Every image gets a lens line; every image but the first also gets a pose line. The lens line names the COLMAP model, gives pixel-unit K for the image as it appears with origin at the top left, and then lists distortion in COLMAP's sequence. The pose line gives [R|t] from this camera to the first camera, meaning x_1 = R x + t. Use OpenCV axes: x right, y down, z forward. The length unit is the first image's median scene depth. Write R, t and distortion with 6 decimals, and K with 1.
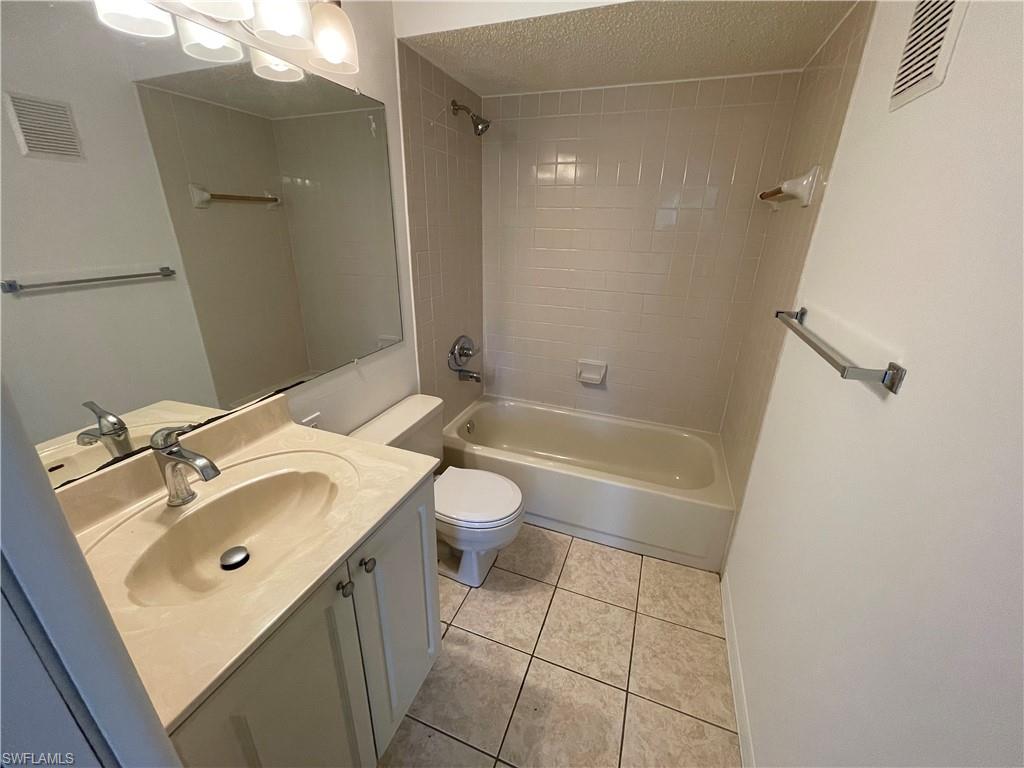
lens RADIAL K [[413.1, 0, 509.2], [0, 413.1, 386.3], [0, 0, 1]] dist [-0.000922, -0.000008]
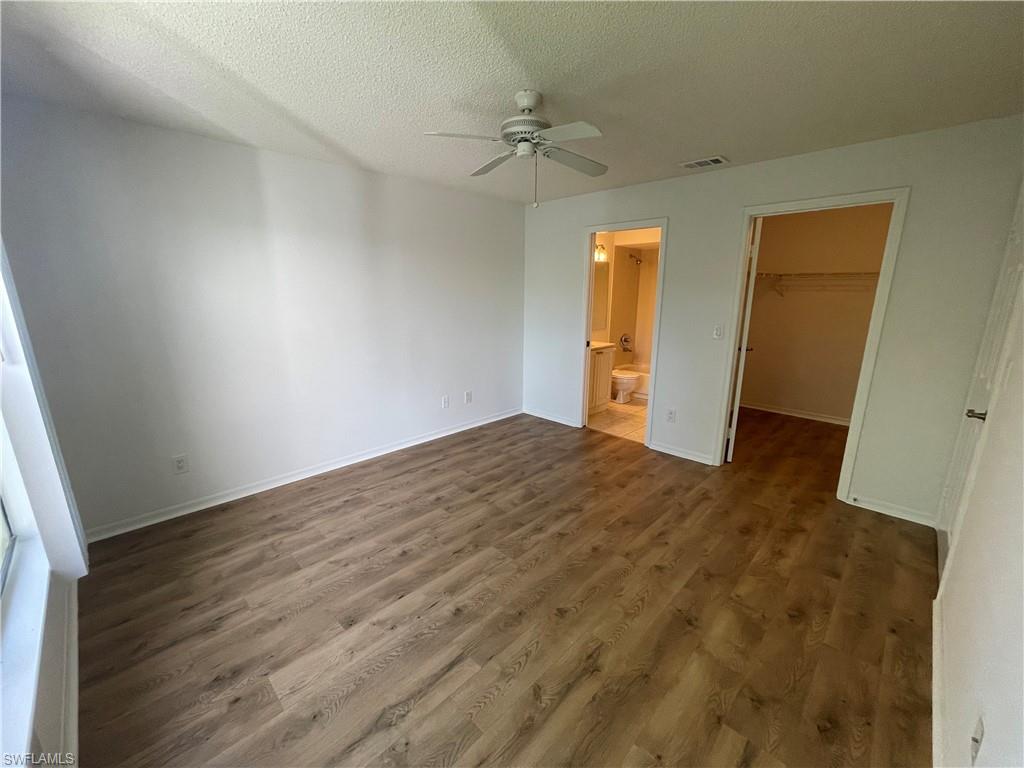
lens RADIAL K [[413.1, 0, 509.2], [0, 413.1, 386.3], [0, 0, 1]] dist [-0.000922, -0.000008]
pose [[0.915680, 0.077857, -0.394294, 0.505180], [-0.133142, 0.984424, -0.114817, 1.154019], [0.379213, 0.157632, 0.911784, -3.078751]]
